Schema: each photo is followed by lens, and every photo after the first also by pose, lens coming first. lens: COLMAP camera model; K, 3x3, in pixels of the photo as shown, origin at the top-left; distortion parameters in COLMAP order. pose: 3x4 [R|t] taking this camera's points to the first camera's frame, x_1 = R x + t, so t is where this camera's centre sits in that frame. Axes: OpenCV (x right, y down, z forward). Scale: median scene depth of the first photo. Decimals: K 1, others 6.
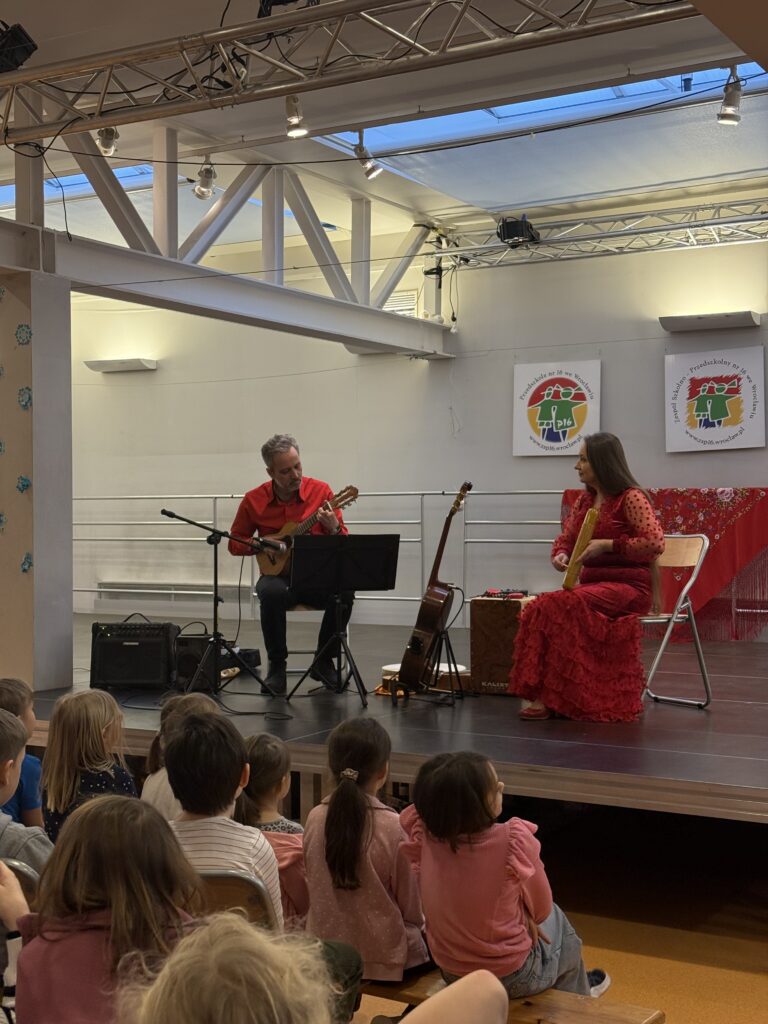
lens RADIAL K [[1419.1, 0, 384.0], [0, 1419.1, 512.0], [0, 0, 1]] dist [0.157747, -0.040076]
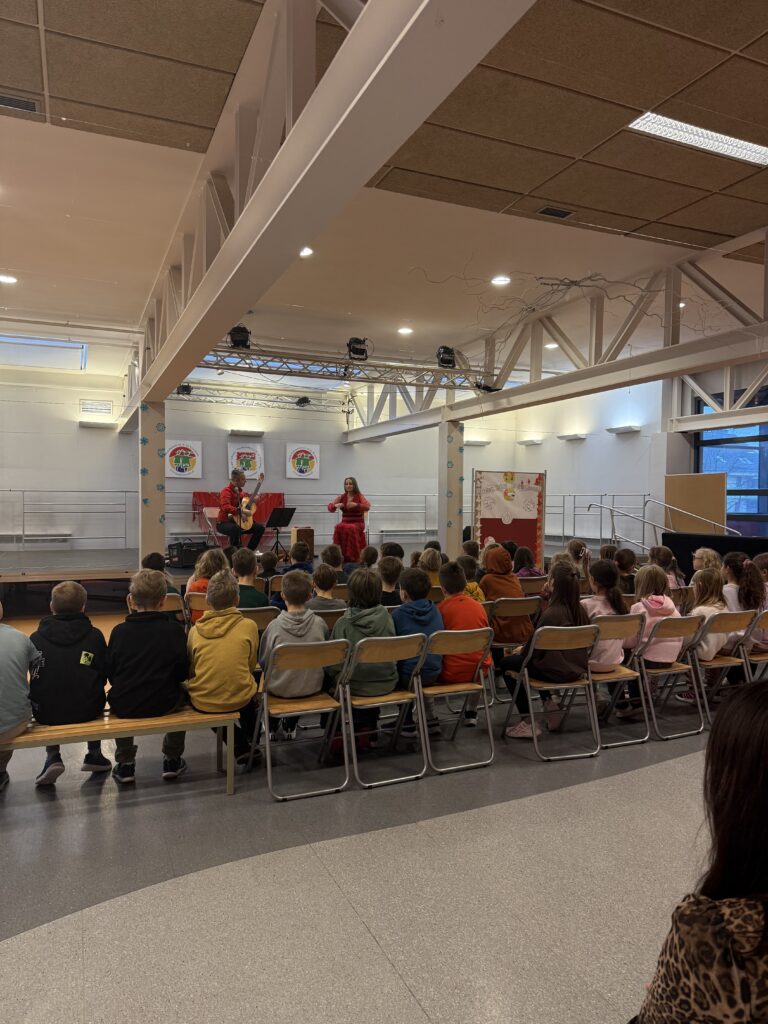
lens RADIAL K [[713.0, 0, 384.0], [0, 713.0, 512.0], [0, 0, 1]] dist [0.128450, -0.000341]
pose [[0.586991, -0.000871, 0.809593, -0.753618], [-0.010539, 0.999906, 0.008717, 0.006455], [-0.809525, -0.013649, 0.586927, -0.037572]]
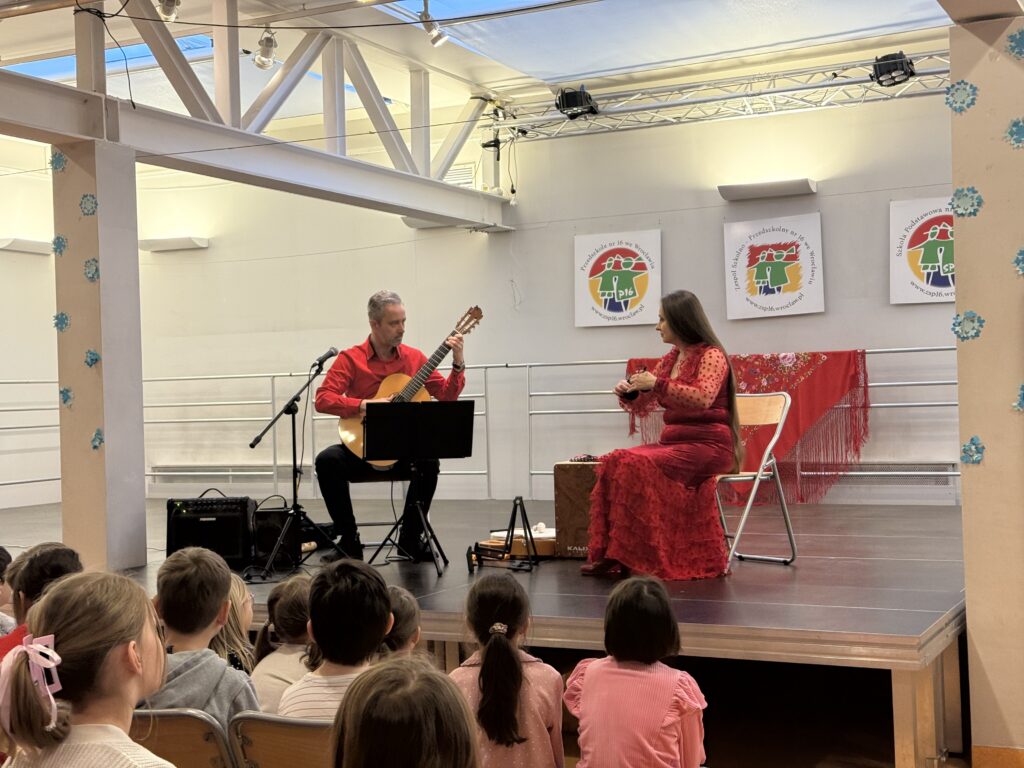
lens RADIAL K [[1419.1, 0, 512.0], [0, 1419.1, 384.0], [0, 0, 1]] dist [0.157747, -0.040076]
pose [[0.997471, -0.022437, 0.067447, -0.024230], [0.023107, 0.999691, -0.009159, 0.009772], [-0.067221, 0.010694, 0.997681, 0.005754]]
